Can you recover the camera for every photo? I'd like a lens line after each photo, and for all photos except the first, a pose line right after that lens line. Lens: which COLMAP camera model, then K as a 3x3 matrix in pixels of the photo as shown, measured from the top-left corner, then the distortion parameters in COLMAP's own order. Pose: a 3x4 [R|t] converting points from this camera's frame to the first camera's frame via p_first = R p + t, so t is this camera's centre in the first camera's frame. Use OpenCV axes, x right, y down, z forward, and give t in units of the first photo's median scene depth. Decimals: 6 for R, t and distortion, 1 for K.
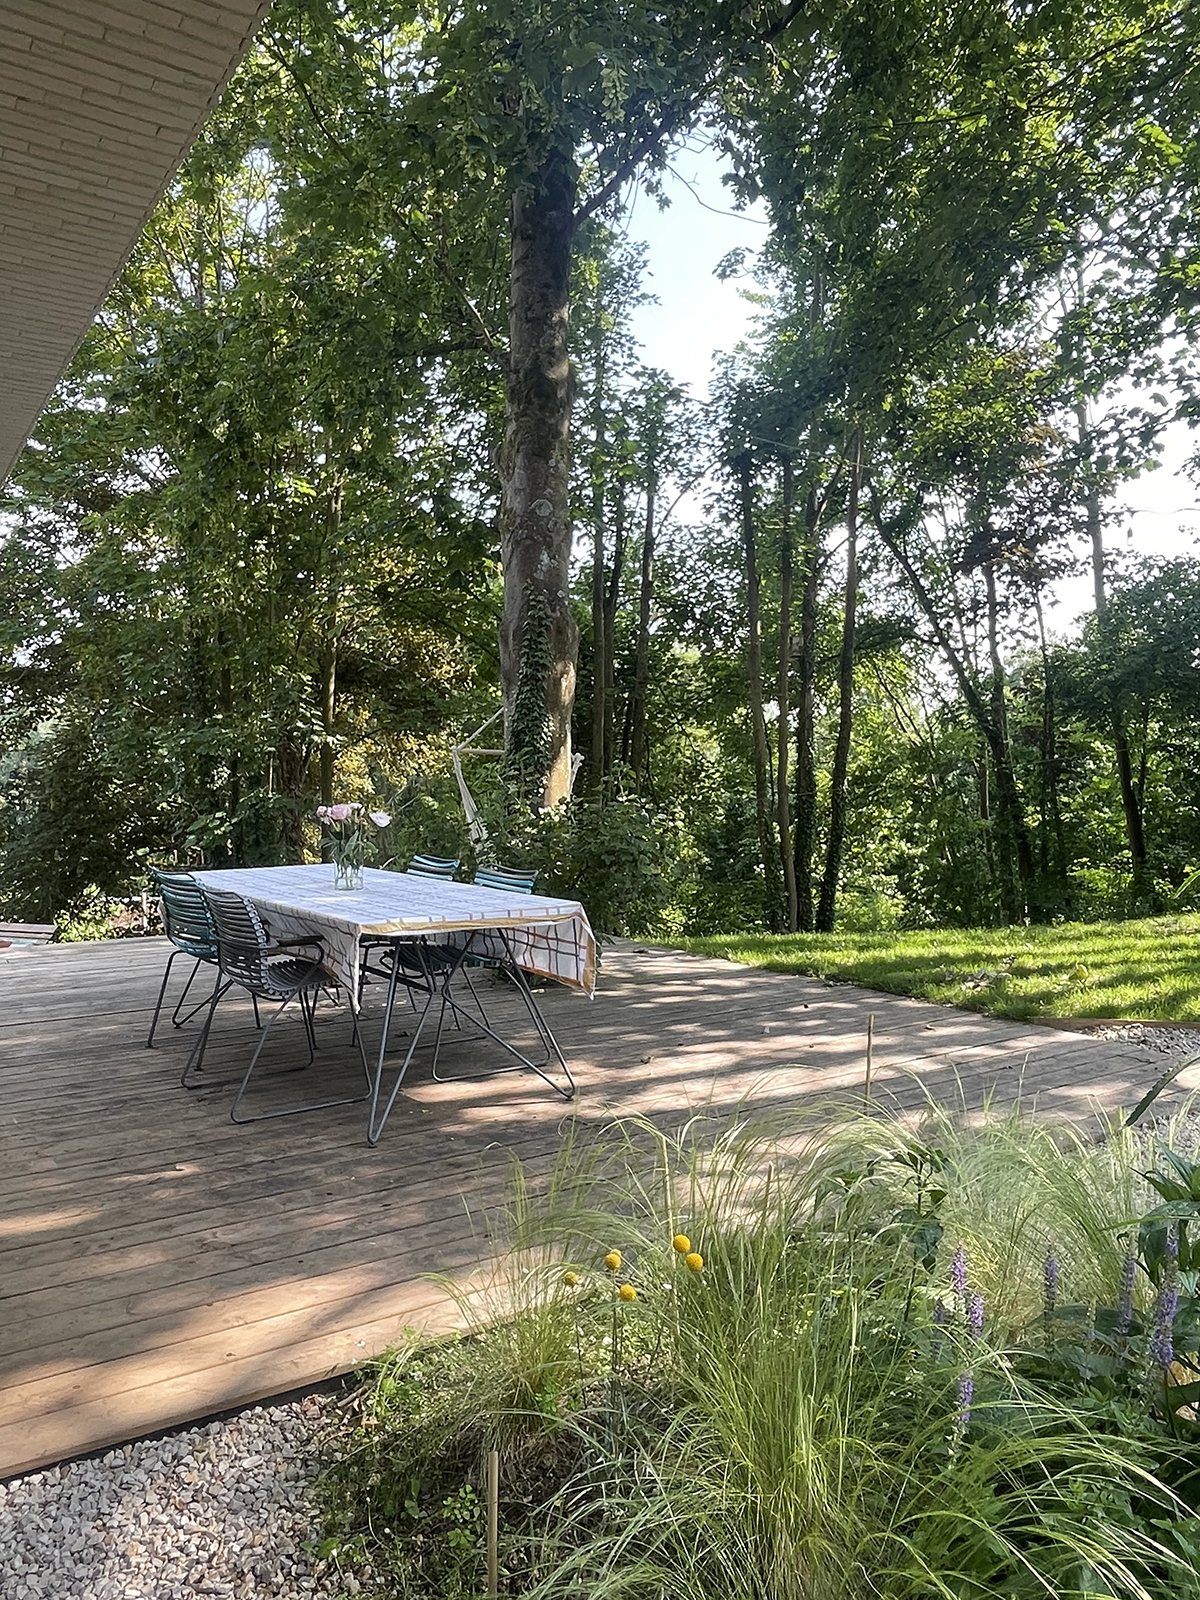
lens RADIAL K [[1149.4, 0, 611.8], [0, 1149.4, 791.6], [0, 0, 1]] dist [-0.000266, -0.001312]
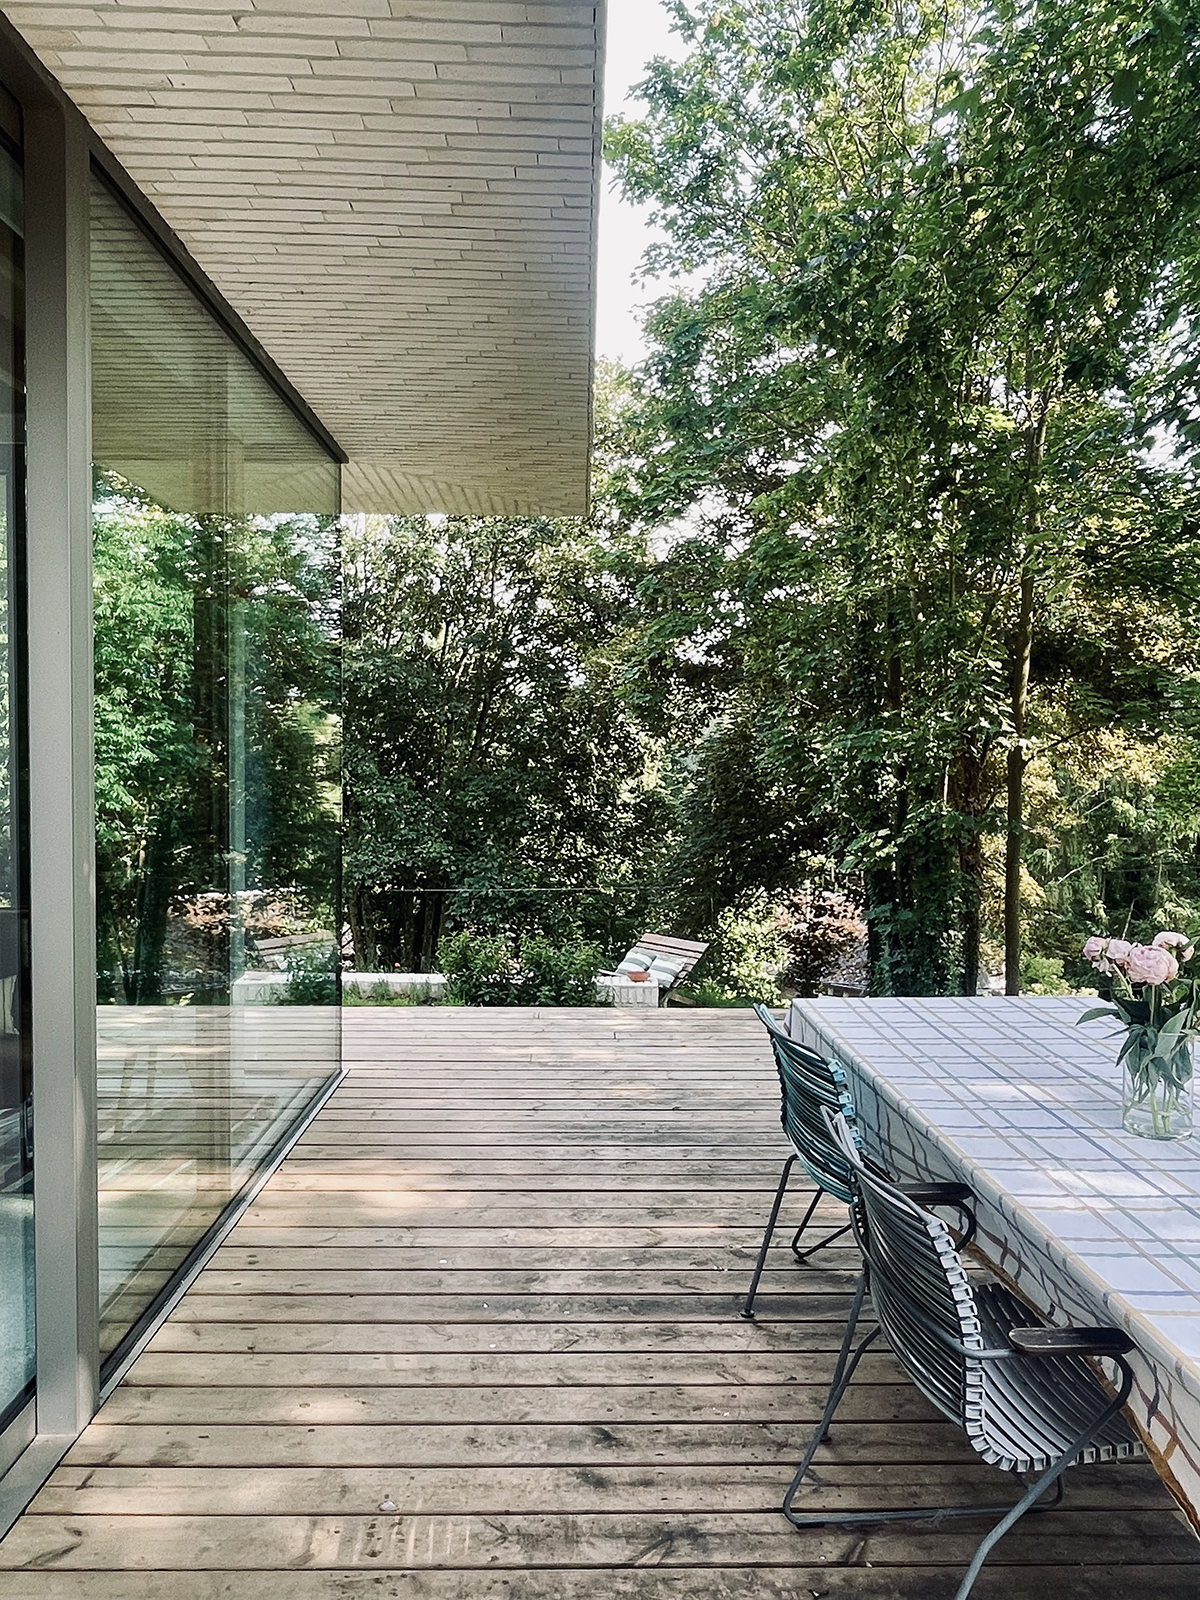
lens RADIAL K [[1149.4, 0, 607.5], [0, 1149.4, 803.2], [0, 0, 1]] dist [-0.000266, -0.001312]
pose [[0.843946, 0.031846, -0.535482, -0.062199], [-0.021973, 0.999451, 0.024809, -0.016969], [0.535978, -0.009171, 0.844182, 0.183520]]
